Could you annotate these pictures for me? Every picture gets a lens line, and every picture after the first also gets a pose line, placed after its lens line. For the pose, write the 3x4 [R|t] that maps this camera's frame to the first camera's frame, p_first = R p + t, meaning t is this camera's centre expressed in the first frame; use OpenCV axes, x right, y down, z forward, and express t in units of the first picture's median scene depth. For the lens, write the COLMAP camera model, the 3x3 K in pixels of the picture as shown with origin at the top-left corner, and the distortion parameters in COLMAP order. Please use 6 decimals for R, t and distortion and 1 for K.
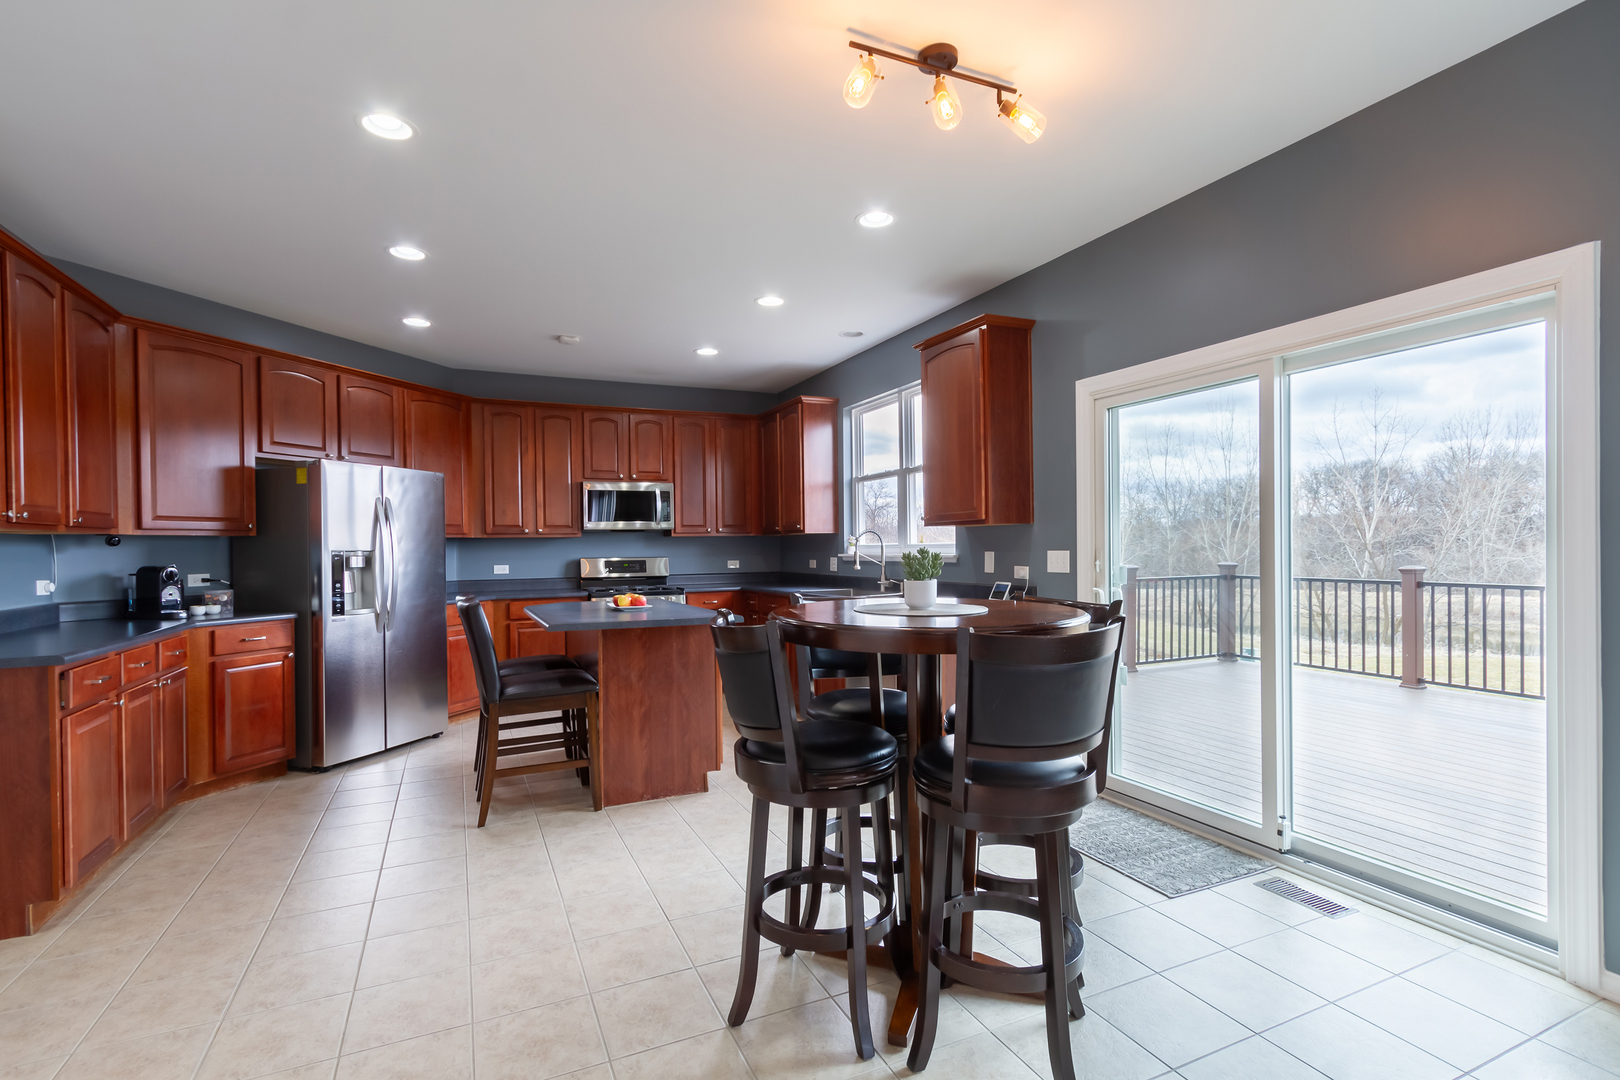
lens RADIAL K [[739.4, 0, 776.2], [0, 739.4, 554.2], [0, 0, 1]] dist [0.004534, 0.000600]
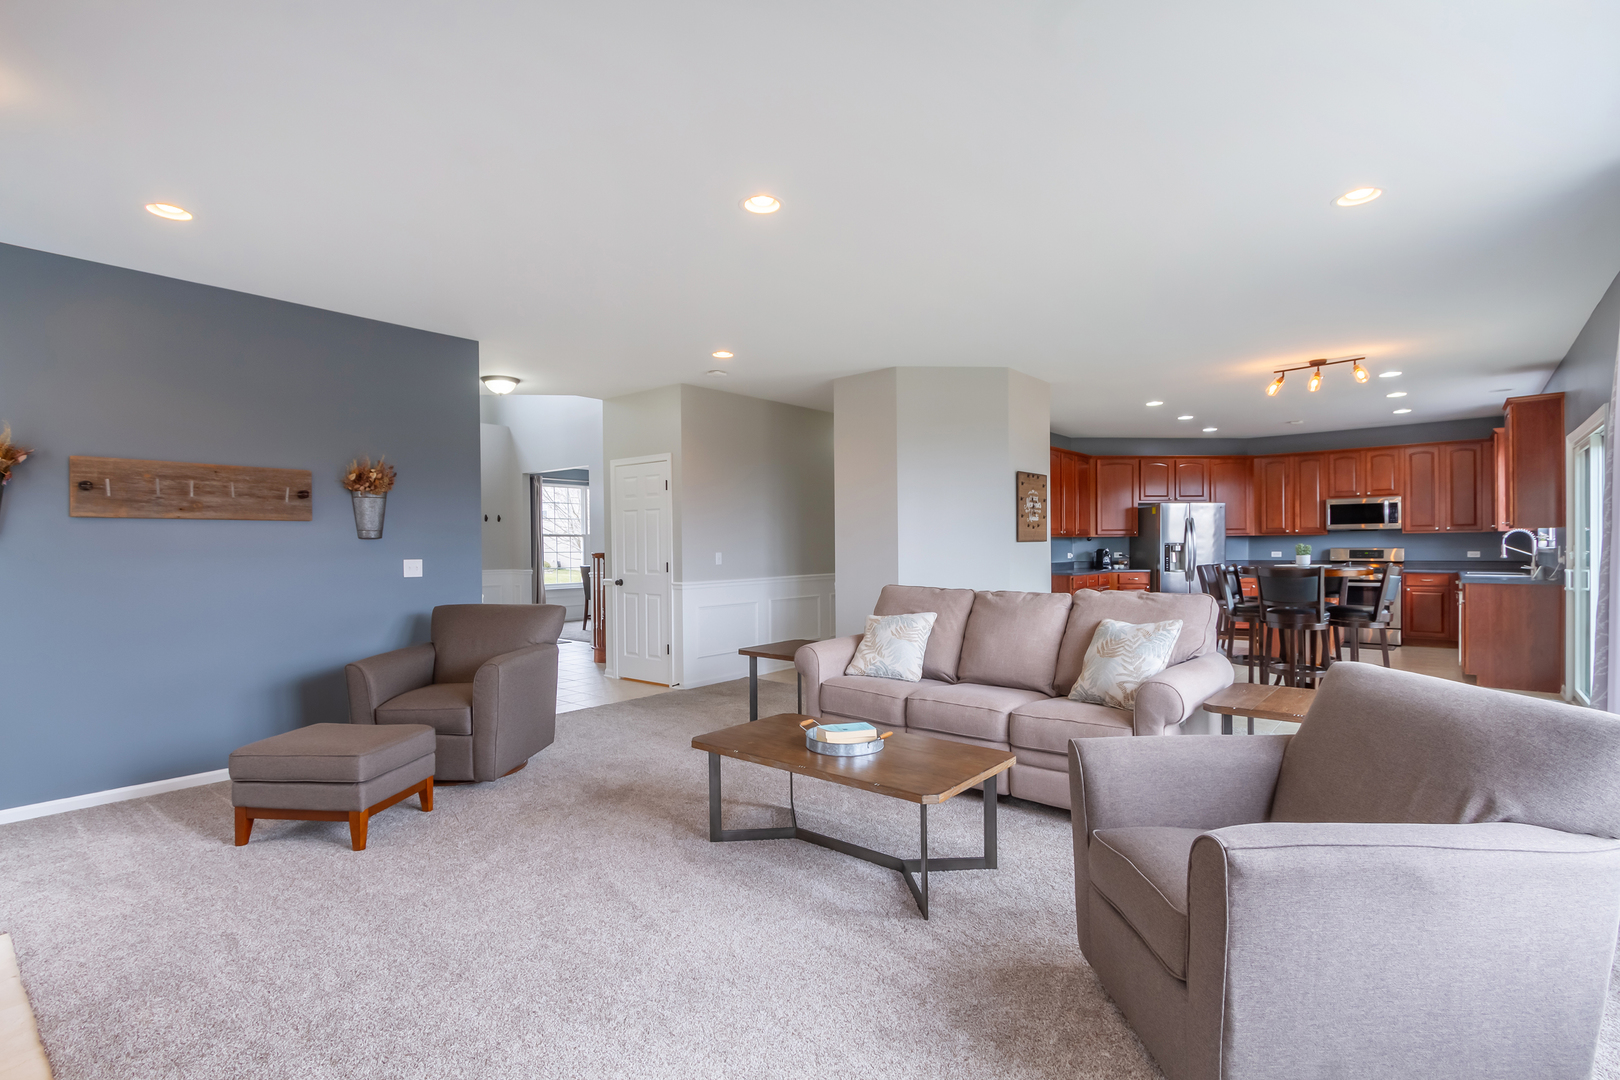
lens RADIAL K [[739.4, 0, 809.7], [0, 739.4, 542.7], [0, 0, 1]] dist [0.004534, 0.000600]
pose [[0.435670, 0.004288, -0.900096, 0.942914], [-0.006299, 0.999979, 0.001715, -0.002397], [0.900084, 0.004922, 0.435688, -0.944255]]
